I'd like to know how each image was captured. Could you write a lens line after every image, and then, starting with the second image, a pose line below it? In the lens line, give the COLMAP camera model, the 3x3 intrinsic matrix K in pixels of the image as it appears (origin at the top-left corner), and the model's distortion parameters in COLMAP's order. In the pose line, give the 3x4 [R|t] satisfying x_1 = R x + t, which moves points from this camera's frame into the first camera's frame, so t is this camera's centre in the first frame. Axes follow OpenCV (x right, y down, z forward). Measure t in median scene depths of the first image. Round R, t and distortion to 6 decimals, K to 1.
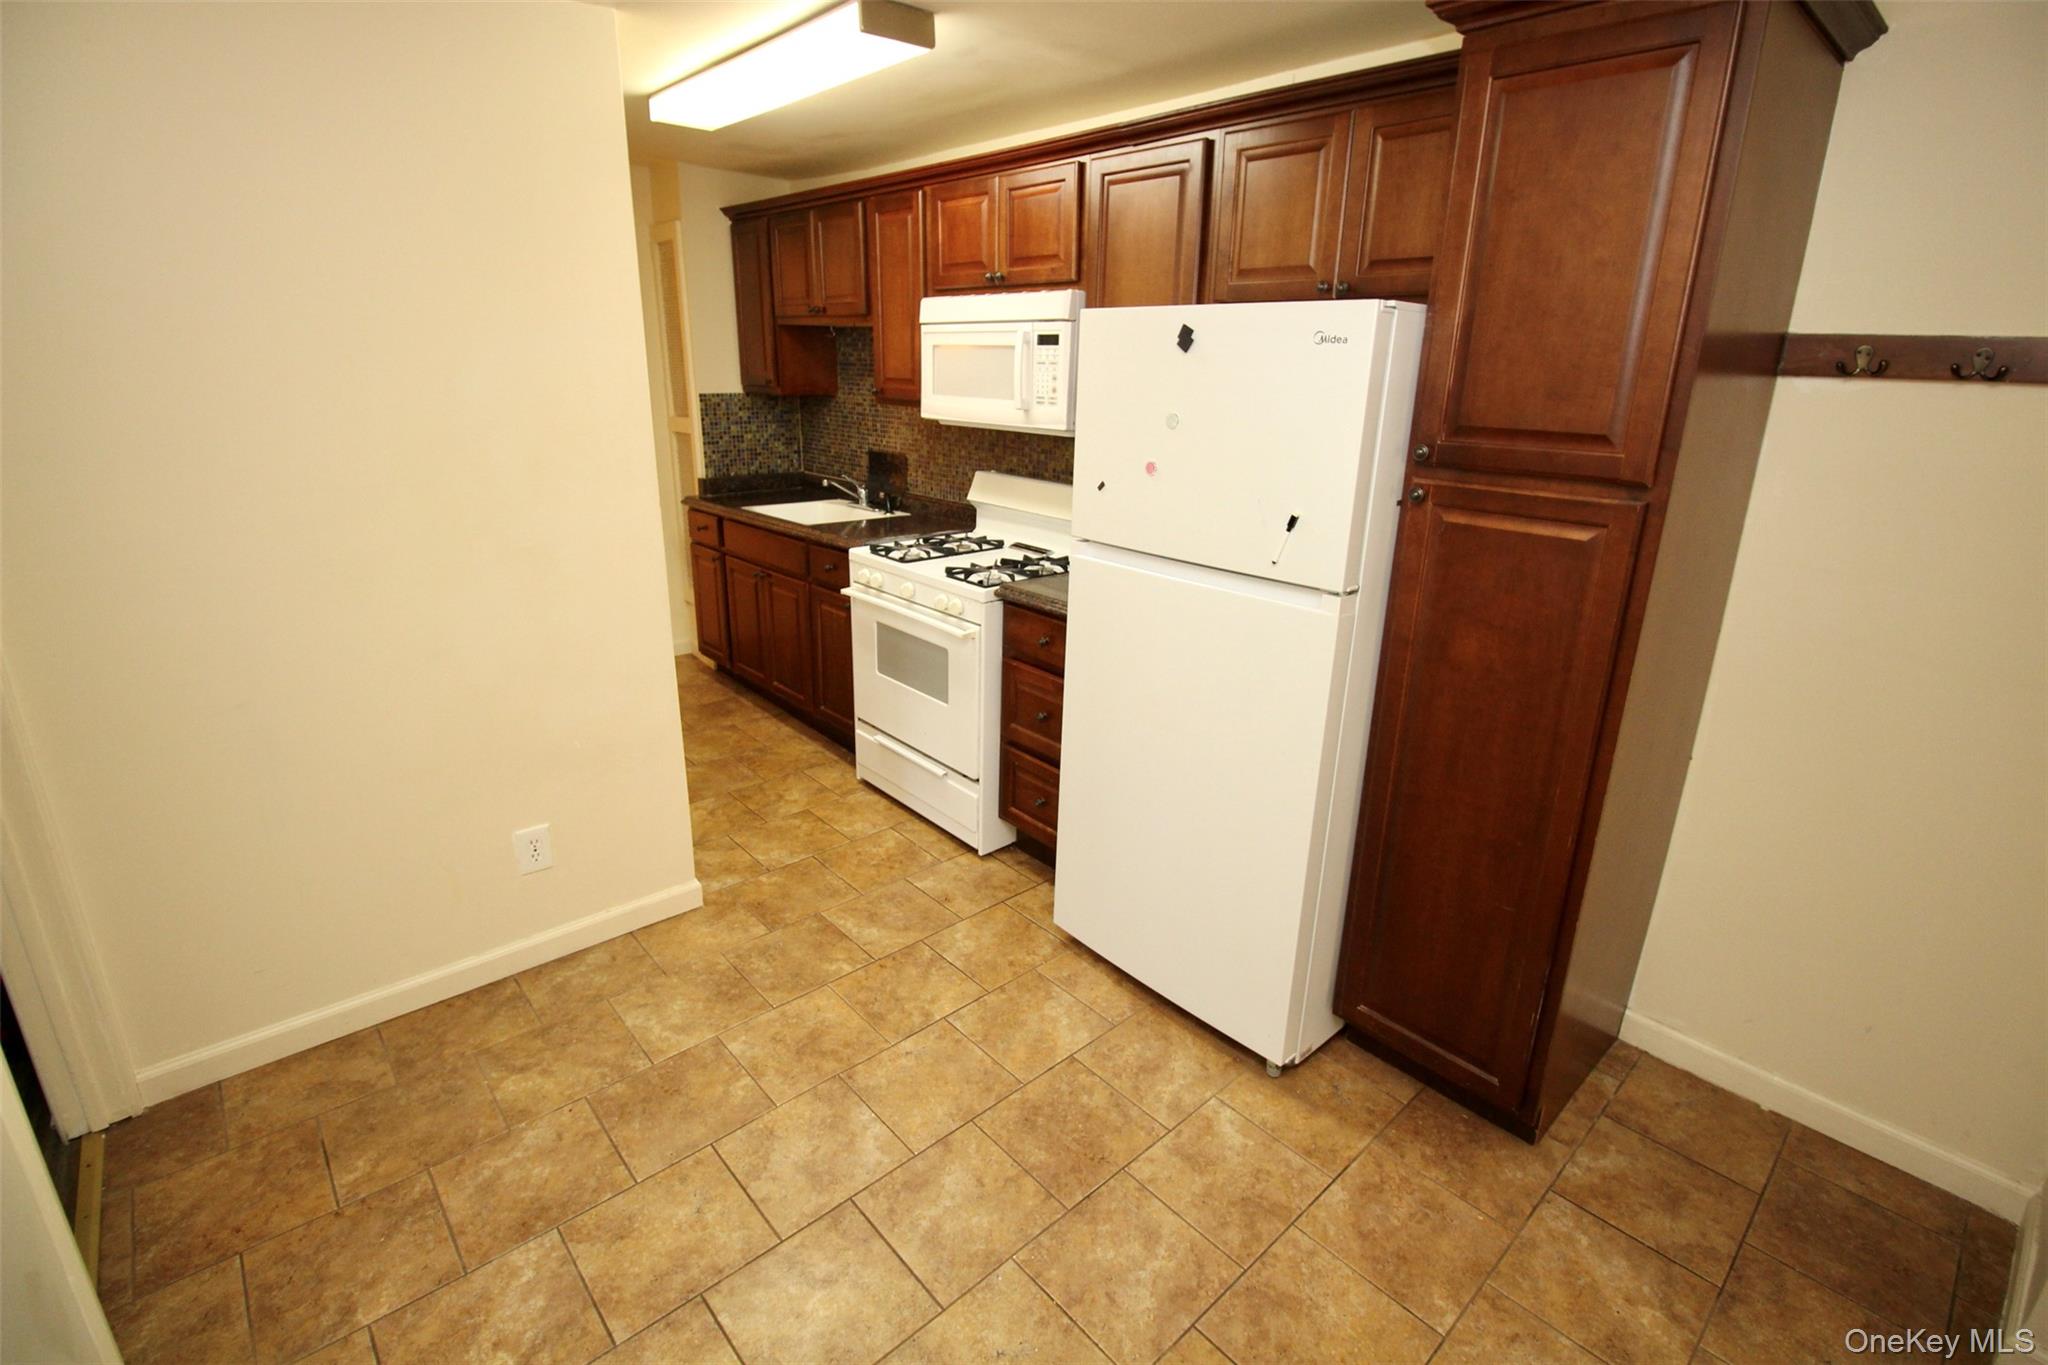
lens RADIAL K [[945.2, 0, 1033.9], [0, 945.2, 675.7], [0, 0, 1]] dist [-0.004899, -0.007825]
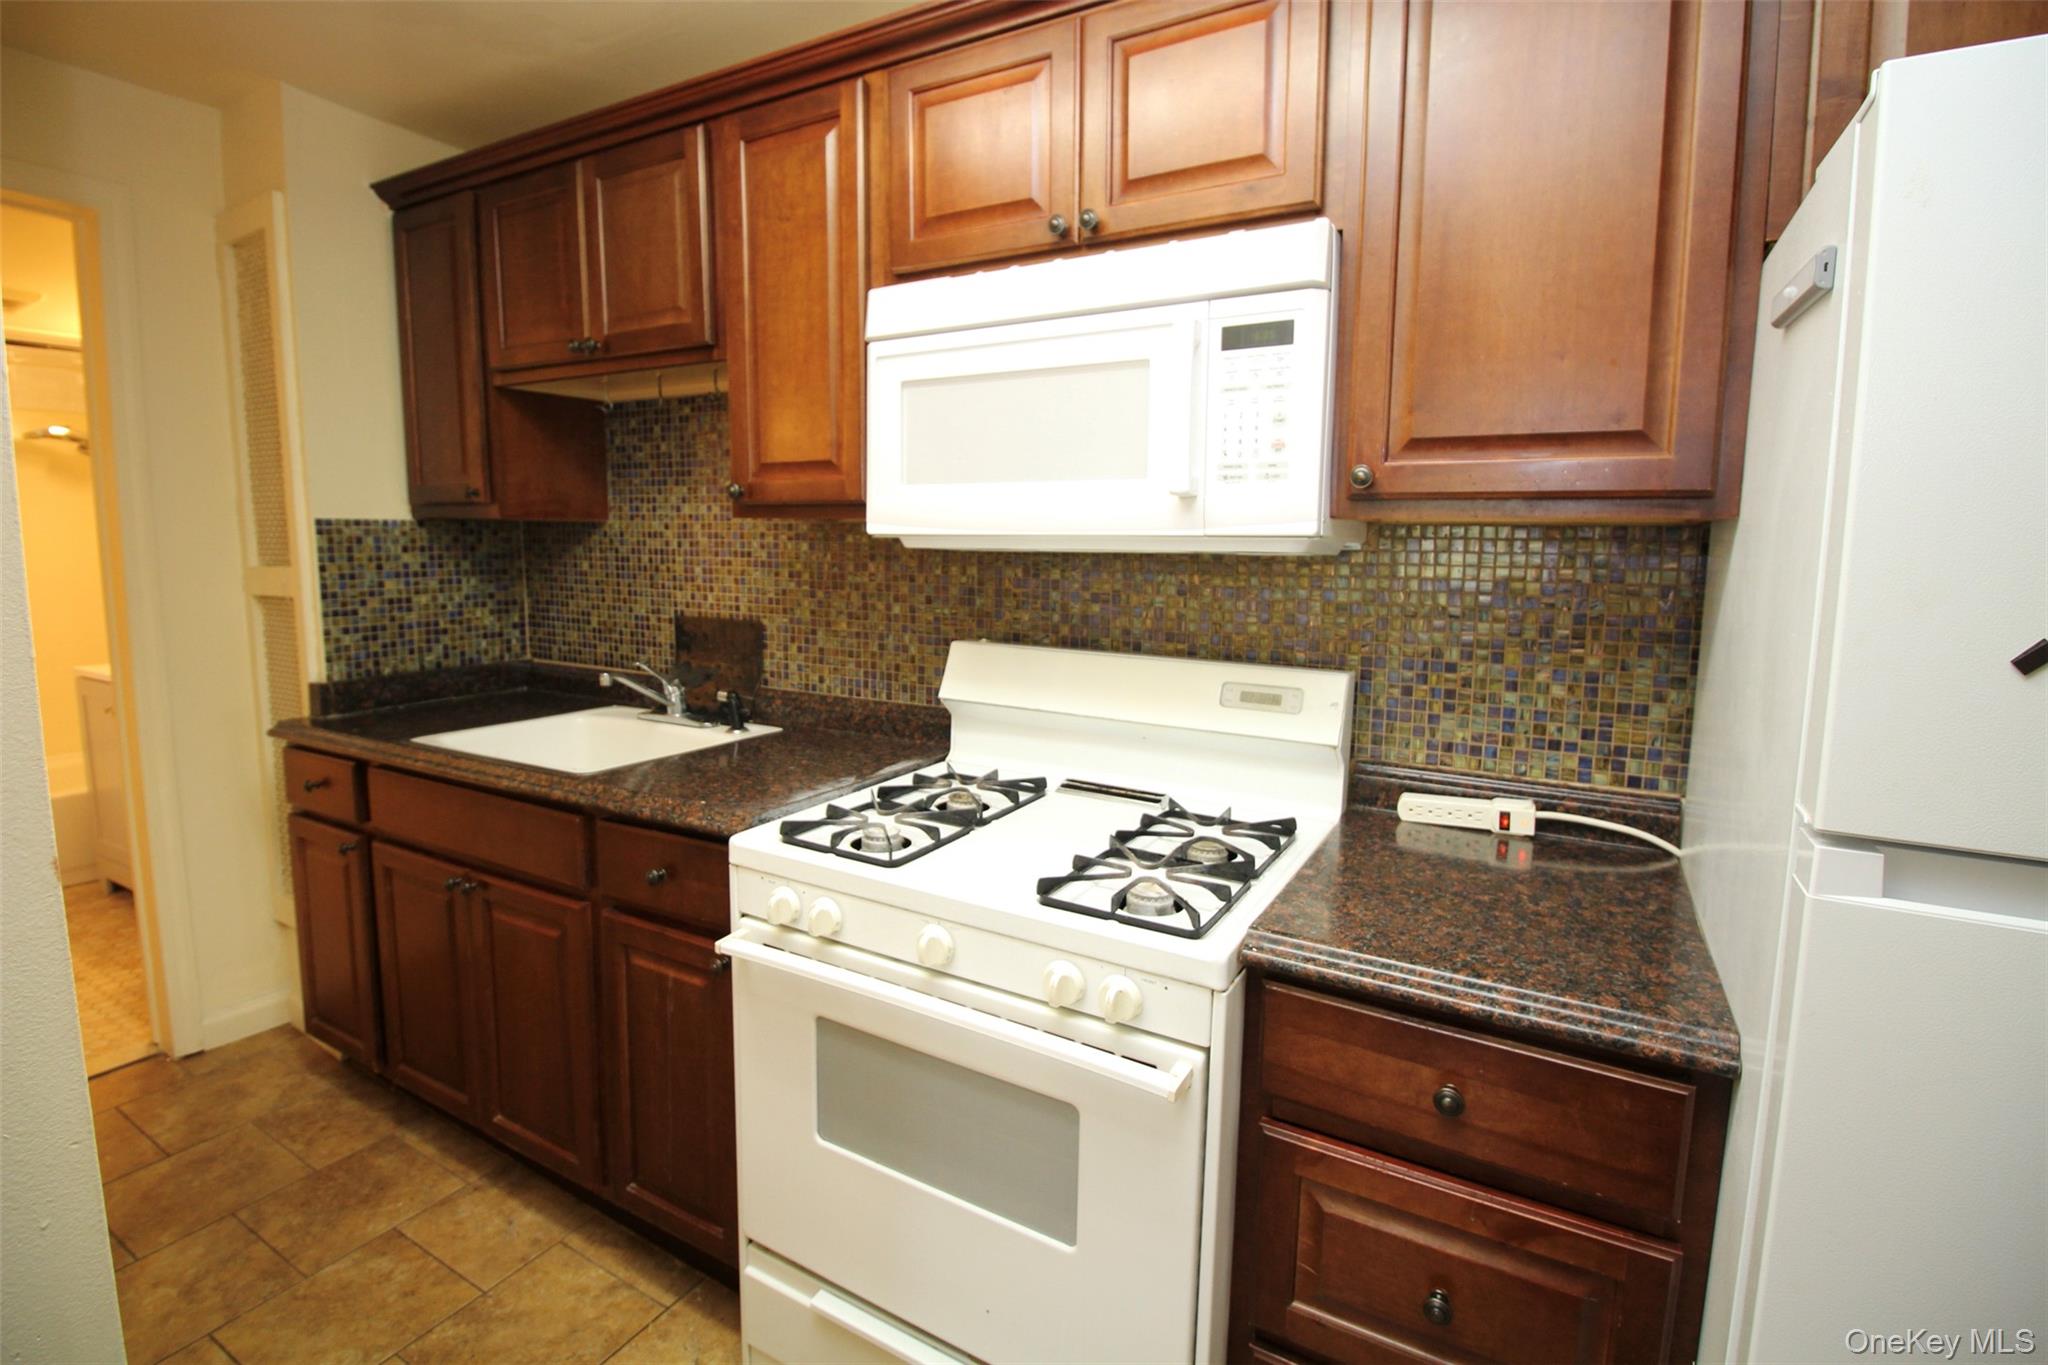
lens RADIAL K [[945.2, 0, 1020.9], [0, 945.2, 659.8], [0, 0, 1]] dist [-0.004899, -0.007825]
pose [[0.951401, -0.051485, 0.303621, -0.158237], [0.108396, 0.978819, -0.173680, -0.100844], [-0.288248, 0.198150, 0.936829, 0.453024]]
